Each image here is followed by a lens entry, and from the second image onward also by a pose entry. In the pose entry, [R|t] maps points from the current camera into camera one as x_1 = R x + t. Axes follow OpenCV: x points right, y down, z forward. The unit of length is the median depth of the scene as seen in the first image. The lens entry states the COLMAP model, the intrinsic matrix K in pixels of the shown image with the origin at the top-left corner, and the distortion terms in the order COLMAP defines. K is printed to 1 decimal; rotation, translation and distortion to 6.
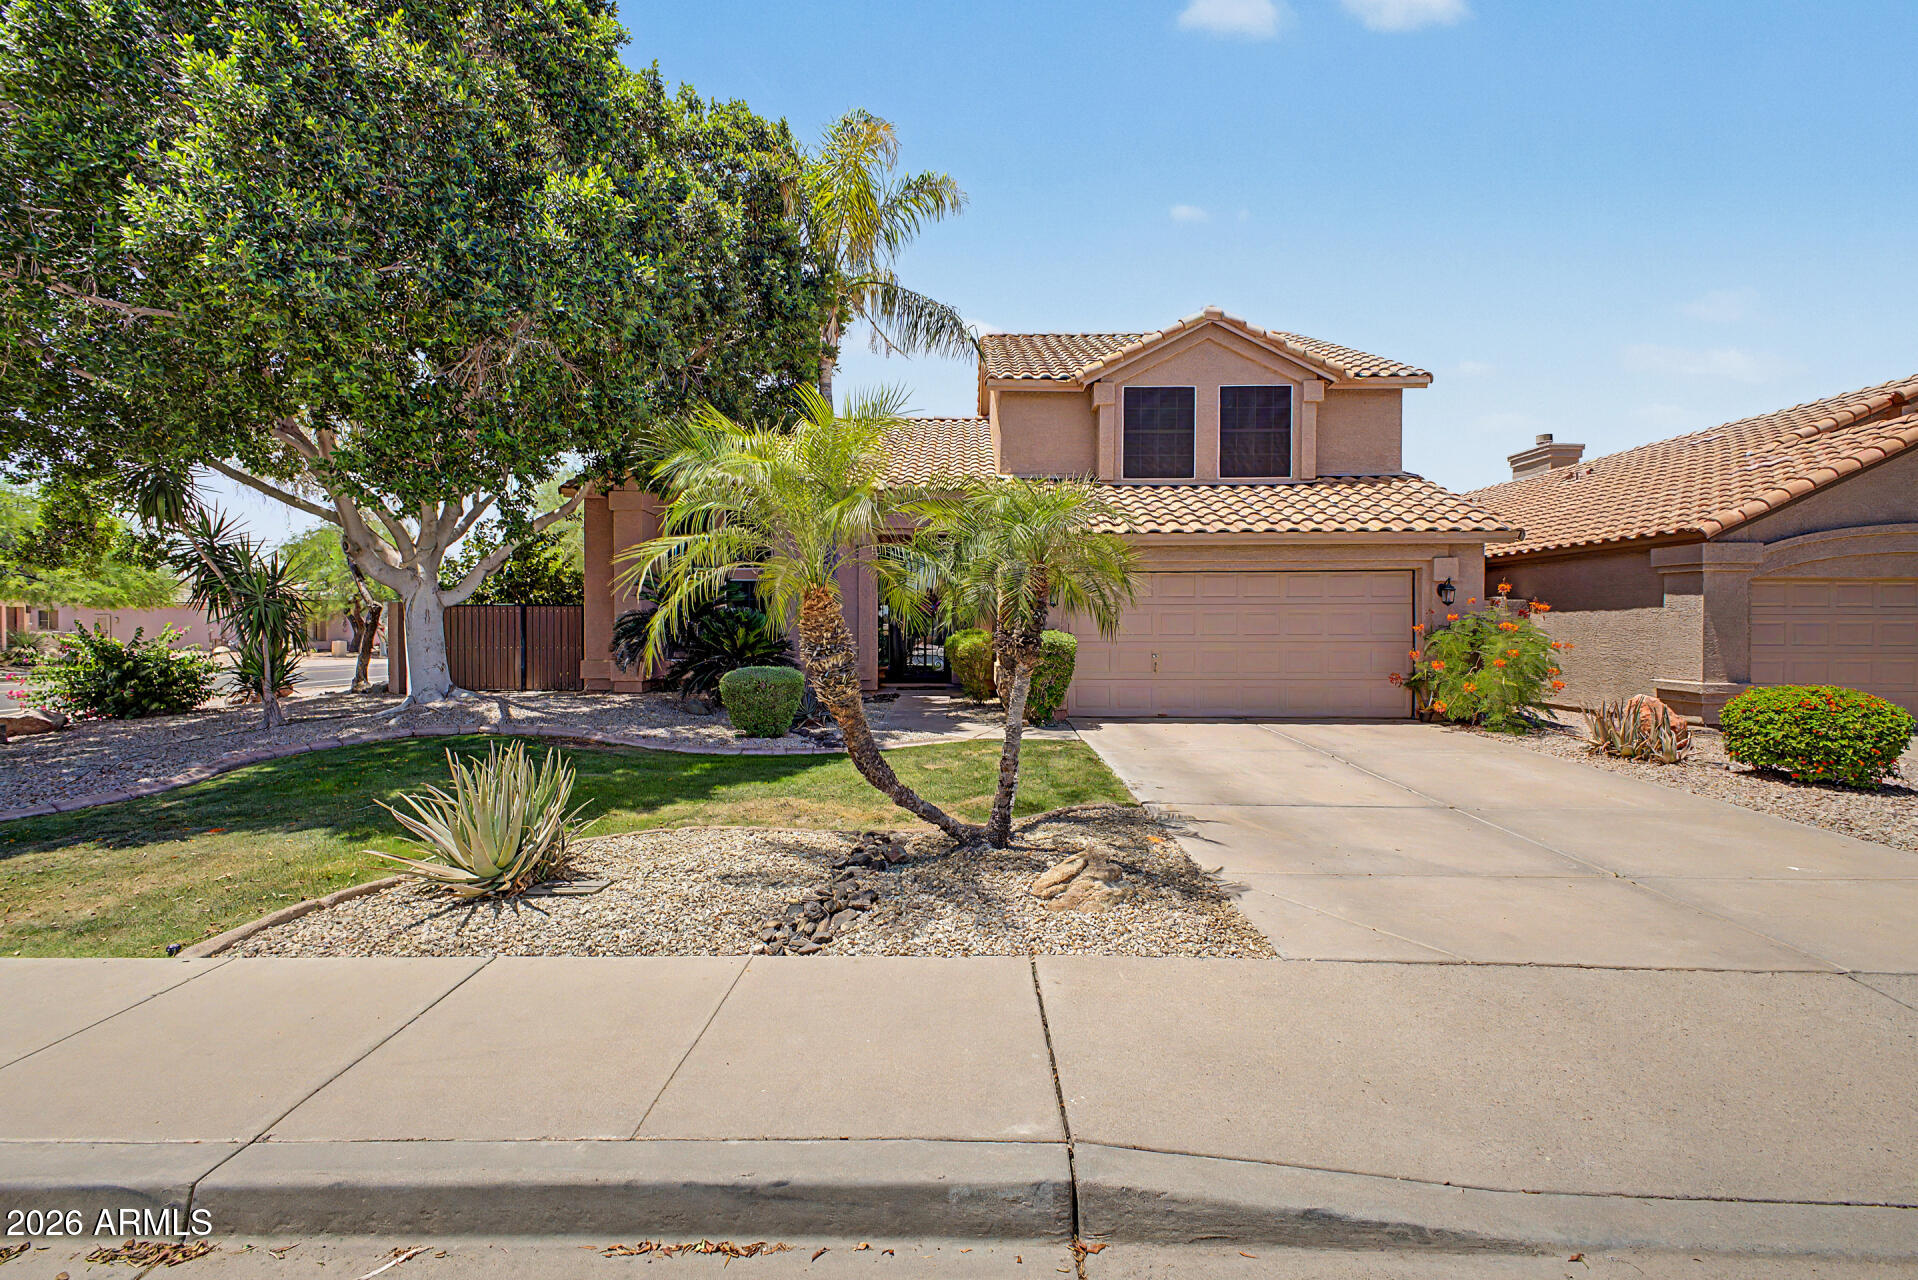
lens RADIAL K [[776.4, 0, 959.0], [0, 776.4, 640.0], [0, 0, 1]] dist [0.009624, 0.000035]
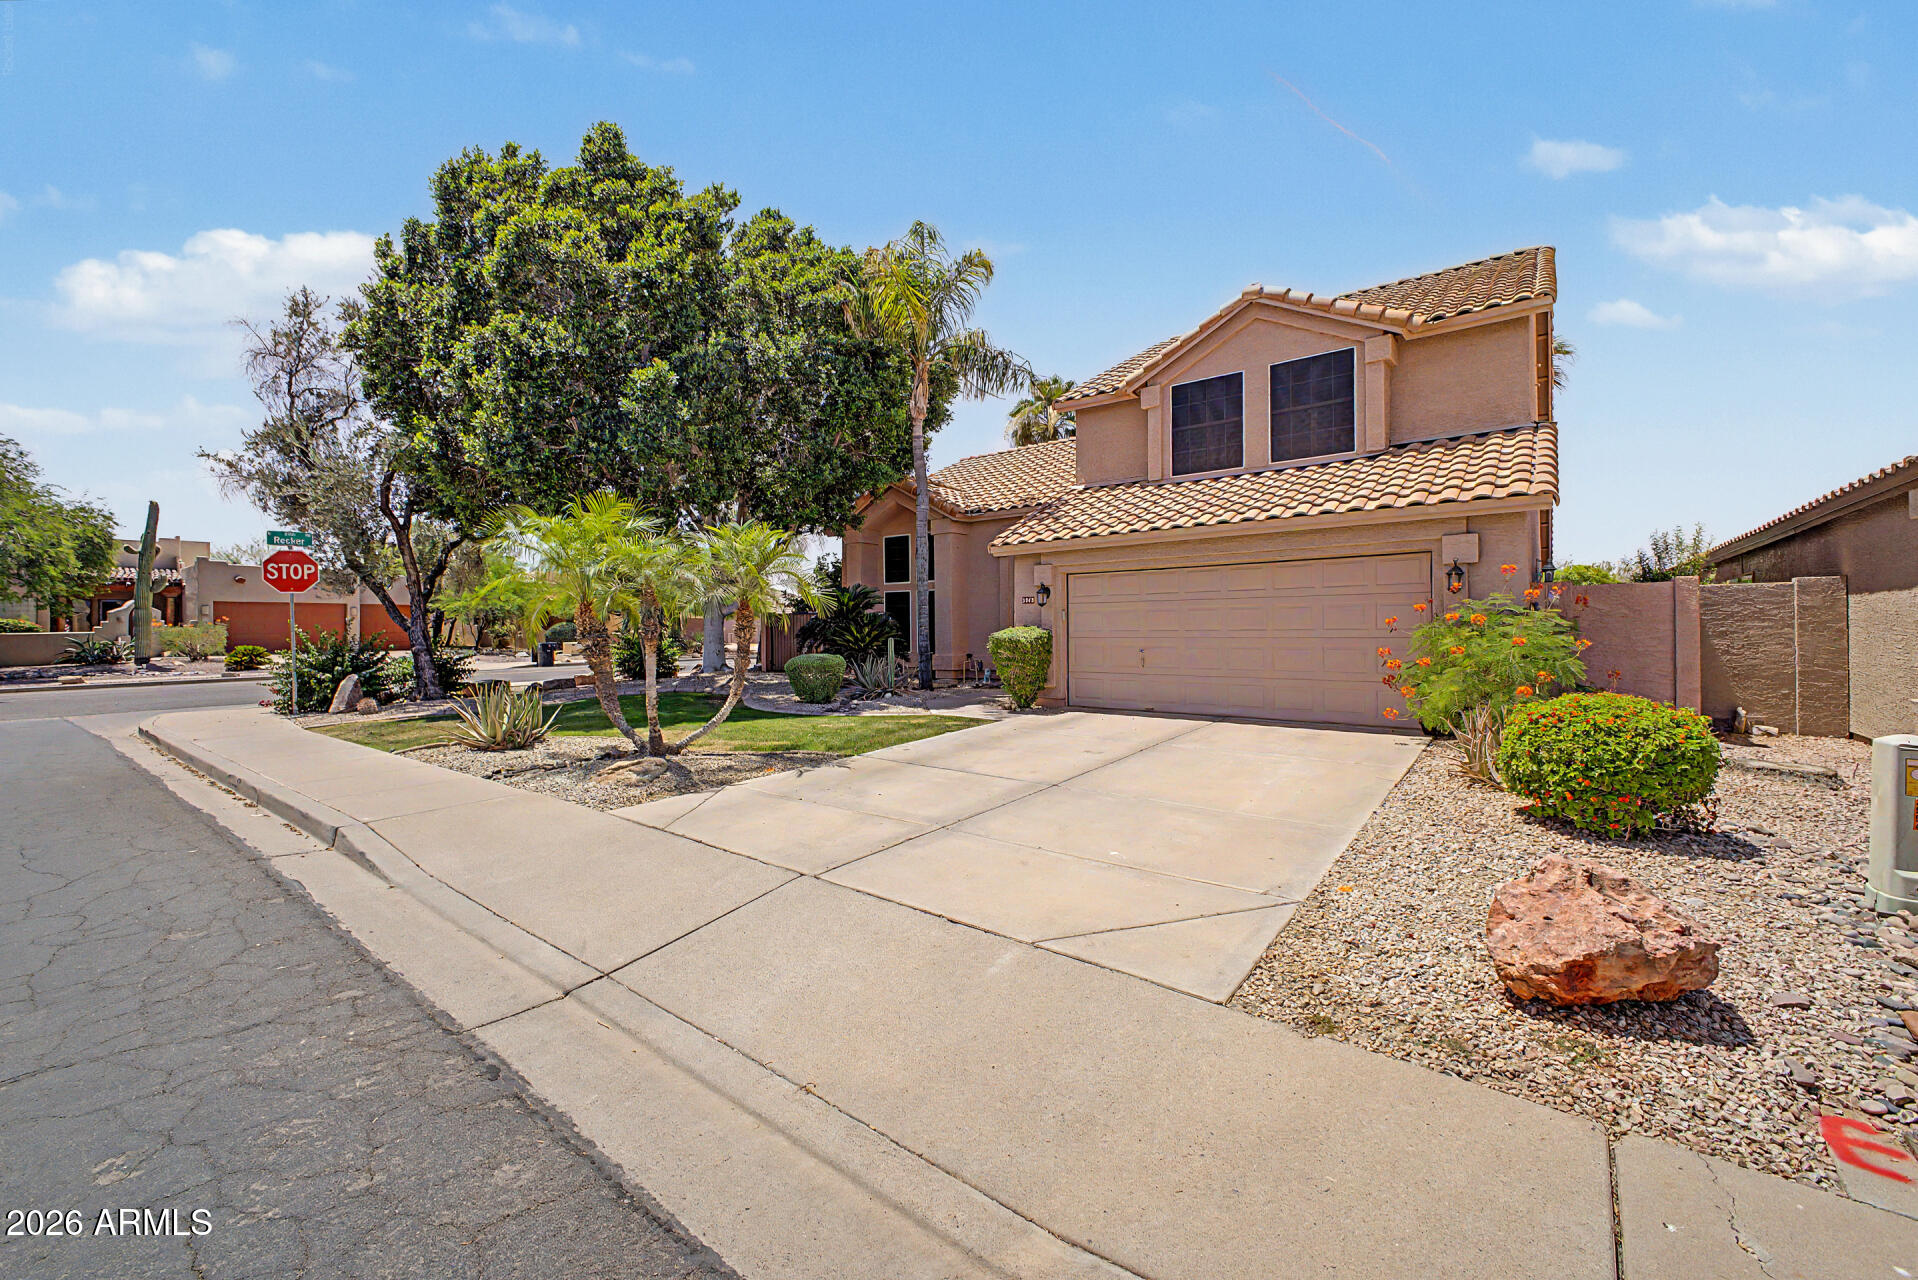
lens RADIAL K [[759.5, 0, 957.5], [0, 759.5, 626.3], [0, 0, 1]] dist [0.008644, -0.000181]
pose [[0.801791, -0.010231, -0.597517, 0.582296], [0.005285, 0.999936, -0.010030, -0.003638], [0.597581, 0.004884, 0.801794, 0.039230]]
